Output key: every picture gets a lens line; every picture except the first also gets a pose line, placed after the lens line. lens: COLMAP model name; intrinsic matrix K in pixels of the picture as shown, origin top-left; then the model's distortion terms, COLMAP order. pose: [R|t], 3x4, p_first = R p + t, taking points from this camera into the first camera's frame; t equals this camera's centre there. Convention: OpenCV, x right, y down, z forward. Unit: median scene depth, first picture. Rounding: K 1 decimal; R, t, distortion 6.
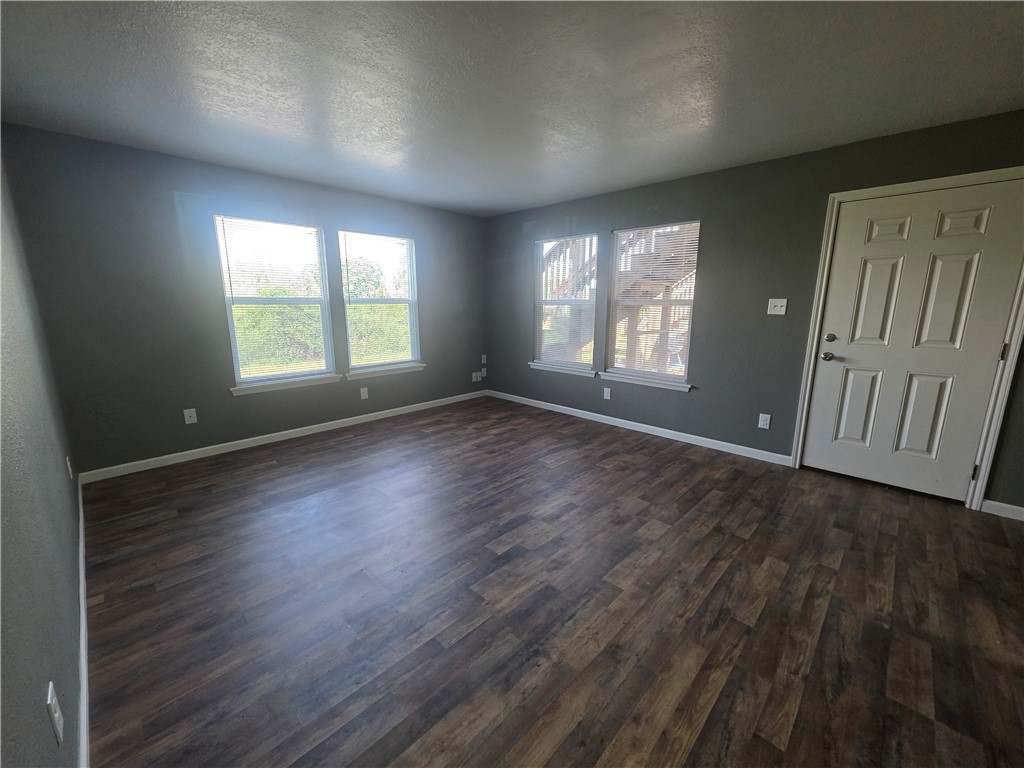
lens RADIAL K [[406.0, 0, 510.6], [0, 406.0, 383.7], [0, 0, 1]] dist [0.000947, 0.000086]
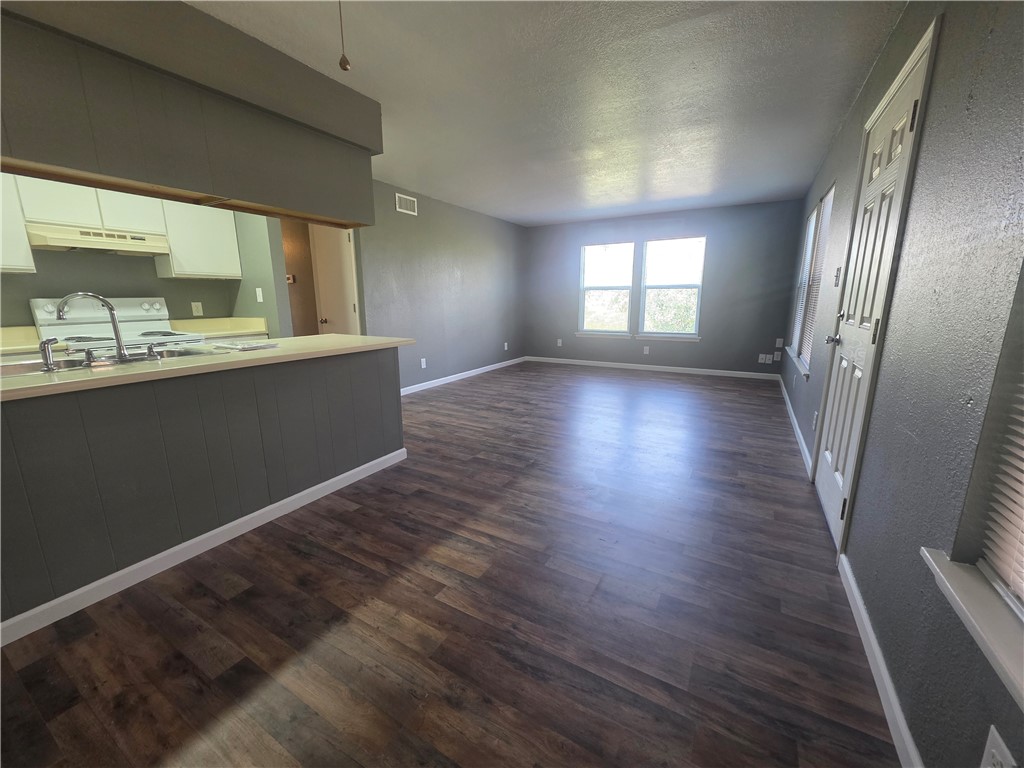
lens RADIAL K [[406.0, 0, 510.6], [0, 406.0, 383.7], [0, 0, 1]] dist [0.000947, 0.000086]
pose [[0.242215, 0.196536, -0.950108, 1.555167], [-0.184102, 0.970787, 0.153880, 0.009447], [0.952596, 0.137645, 0.271321, 0.242550]]
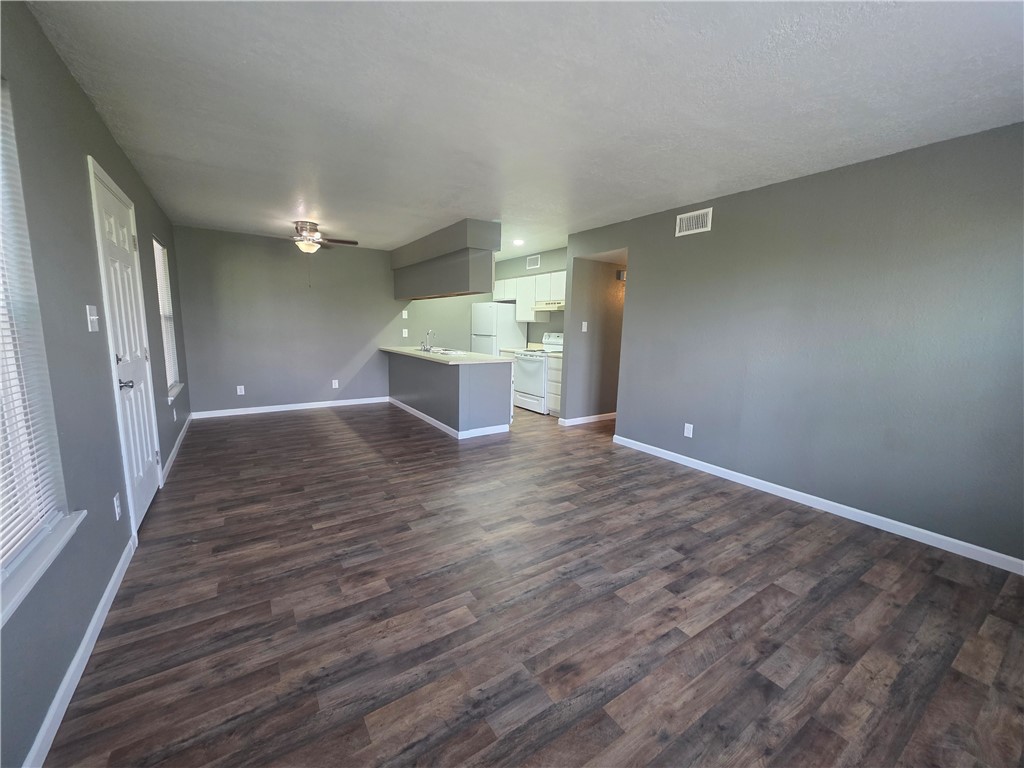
lens RADIAL K [[406.0, 0, 510.6], [0, 406.0, 383.7], [0, 0, 1]] dist [0.000947, 0.000086]
pose [[-0.977159, -0.053553, 0.205650, -0.081540], [0.017847, 0.943627, 0.330530, -0.340390], [-0.211757, 0.326651, -0.921118, 1.735091]]
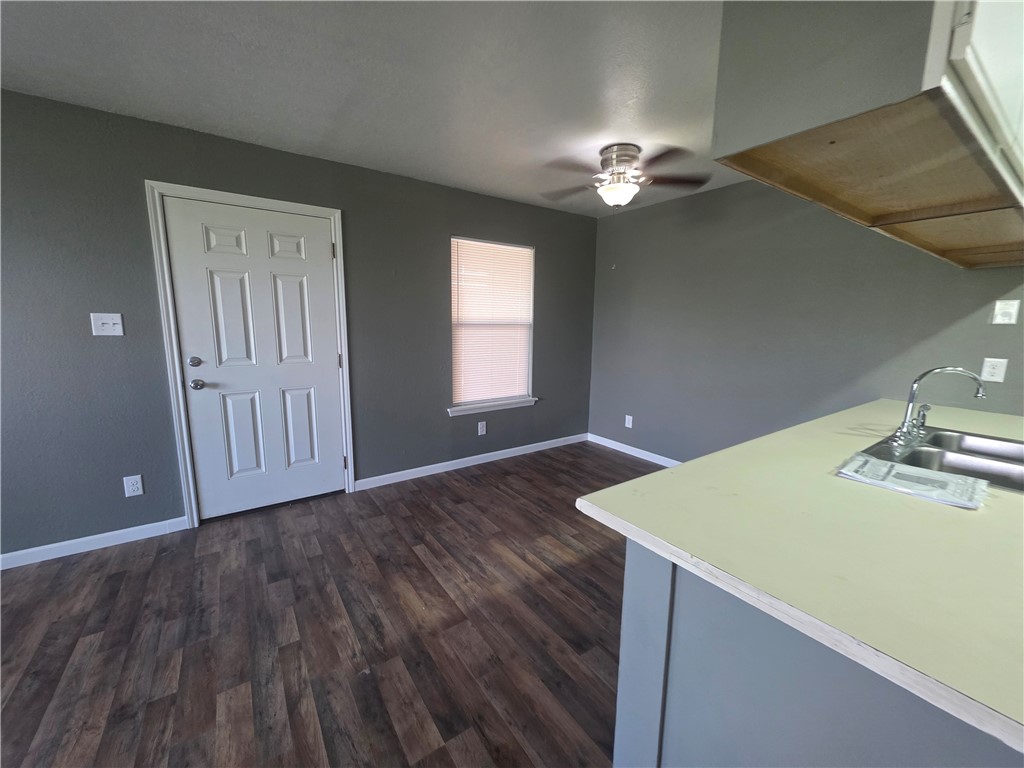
lens RADIAL K [[406.0, 0, 510.6], [0, 406.0, 383.7], [0, 0, 1]] dist [0.000947, 0.000086]
pose [[0.189130, -0.156104, 0.969465, 0.115552], [0.176980, 0.976534, 0.122716, -0.064623], [-0.965872, 0.148366, 0.212319, 0.239777]]
